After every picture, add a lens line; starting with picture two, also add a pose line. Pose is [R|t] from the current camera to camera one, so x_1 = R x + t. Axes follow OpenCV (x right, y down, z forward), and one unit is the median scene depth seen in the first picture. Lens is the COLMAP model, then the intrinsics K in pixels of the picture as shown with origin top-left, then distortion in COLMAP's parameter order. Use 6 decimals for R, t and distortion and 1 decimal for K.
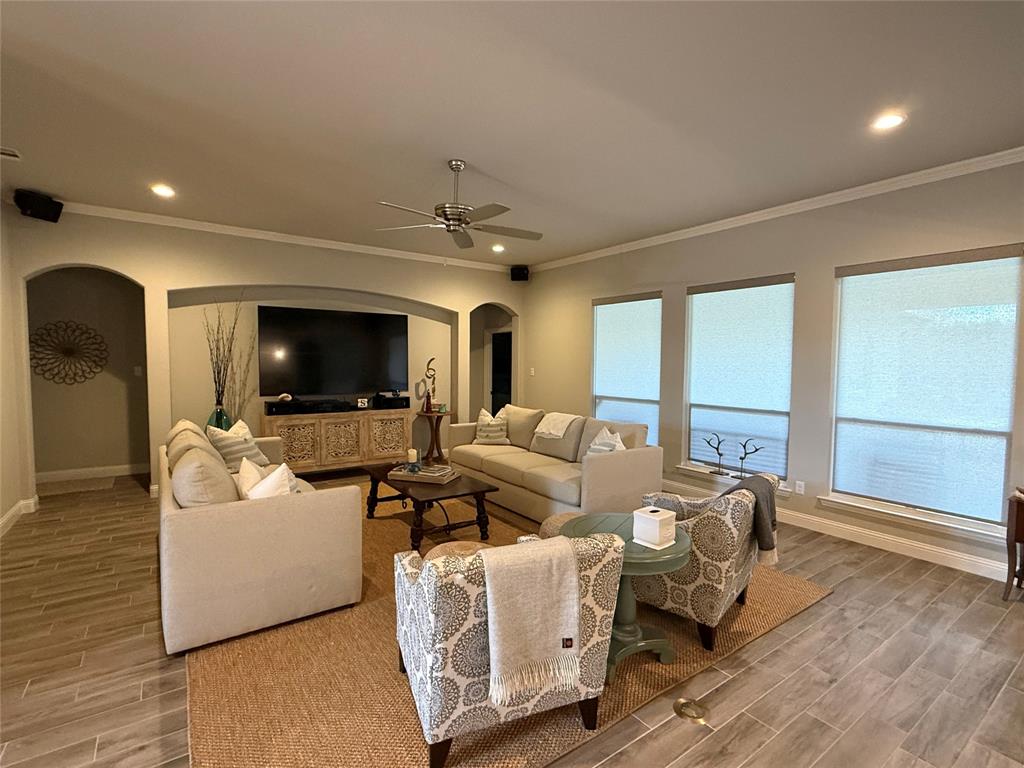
lens RADIAL K [[480.5, 0, 511.4], [0, 480.5, 375.2], [0, 0, 1]] dist [0.002567, 0.000401]
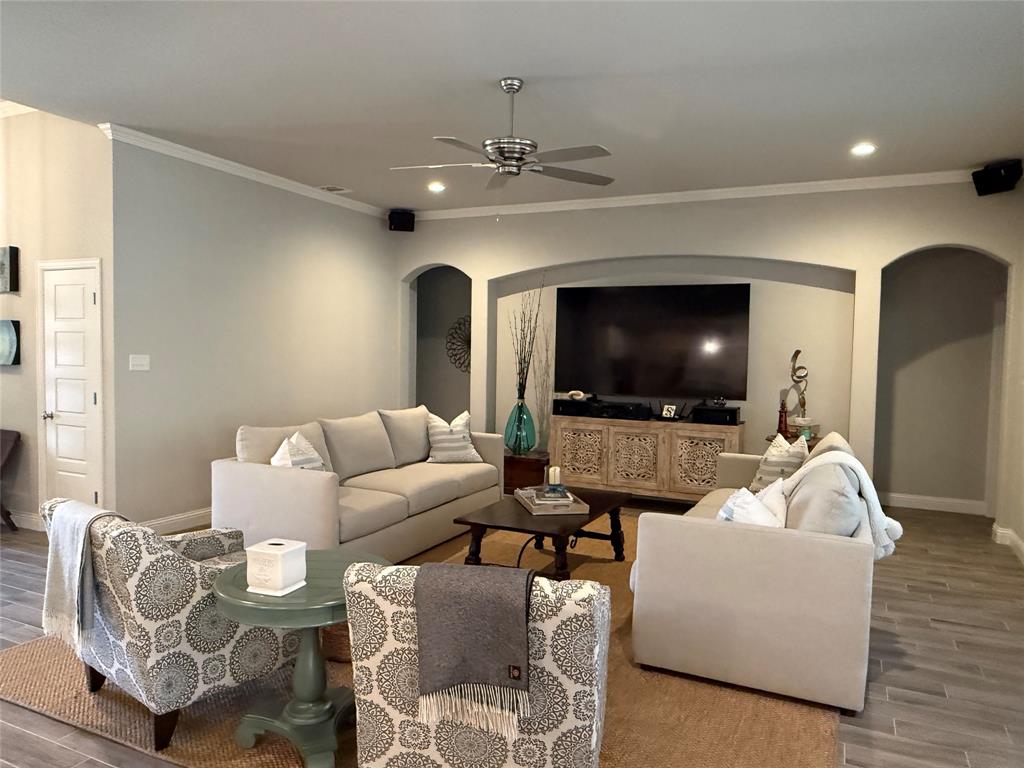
lens RADIAL K [[715.1, 0, 512.0], [0, 715.1, 384.0], [0, 0, 1]] dist [-0.038174, -0.000043]
pose [[0.484165, 0.039548, -0.874082, 0.557461], [-0.044512, 0.998798, 0.020535, 0.006206], [0.873844, 0.028965, 0.485343, 0.300270]]
